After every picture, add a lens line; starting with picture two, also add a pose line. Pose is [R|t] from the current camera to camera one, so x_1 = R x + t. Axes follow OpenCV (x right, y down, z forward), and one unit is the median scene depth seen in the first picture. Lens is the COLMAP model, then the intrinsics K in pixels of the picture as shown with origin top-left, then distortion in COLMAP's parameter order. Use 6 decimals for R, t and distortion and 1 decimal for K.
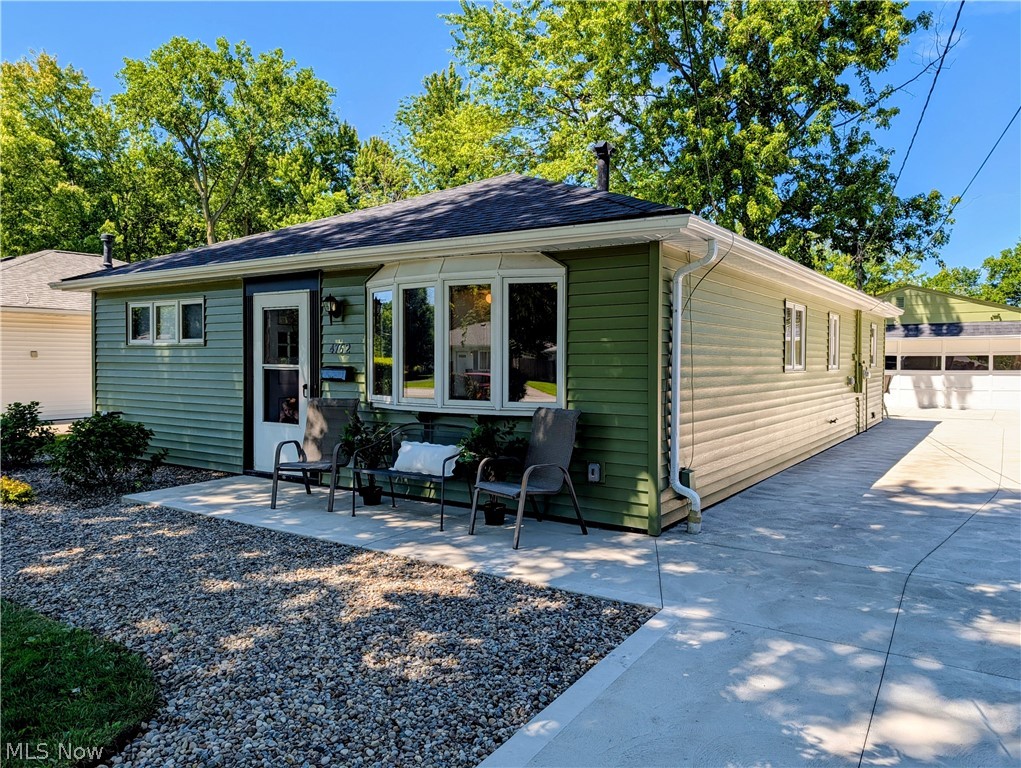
lens RADIAL K [[733.2, 0, 513.0], [0, 733.2, 378.2], [0, 0, 1]] dist [0.019096, -0.008915]
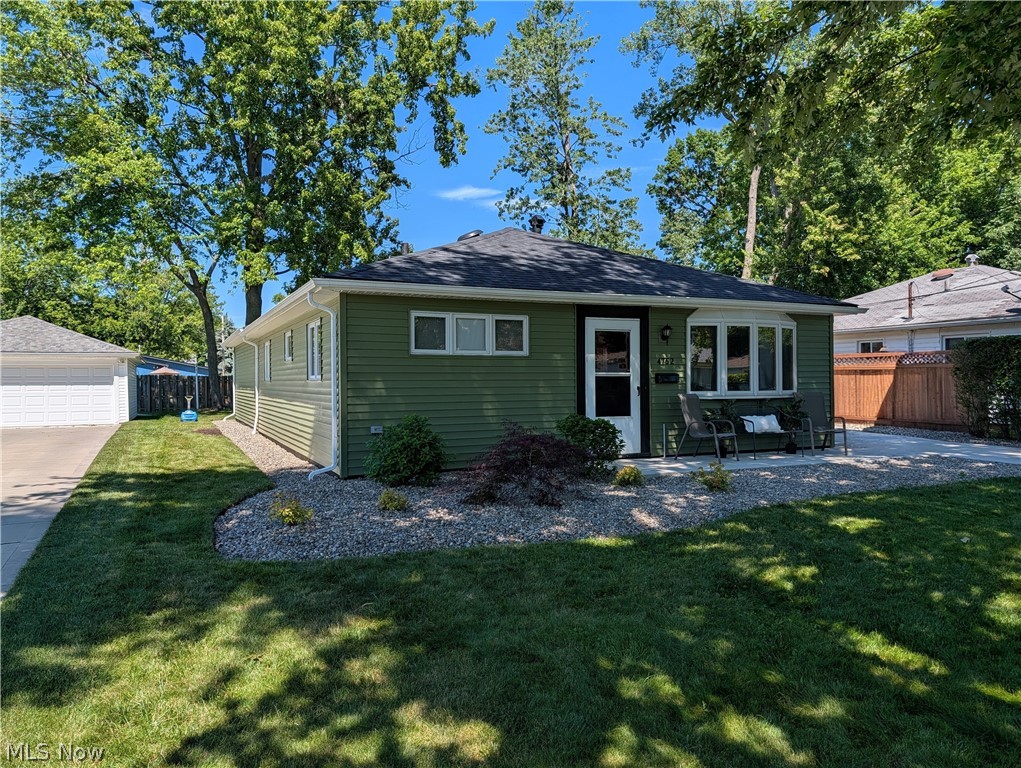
lens RADIAL K [[729.5, 0, 560.6], [0, 729.5, 381.8], [0, 0, 1]] dist [0.048614, -0.001049]
pose [[0.474625, -0.010400, 0.880127, -1.316986], [0.029439, 0.999558, -0.004064, -0.000277], [-0.879696, 0.027839, 0.474721, 0.396868]]
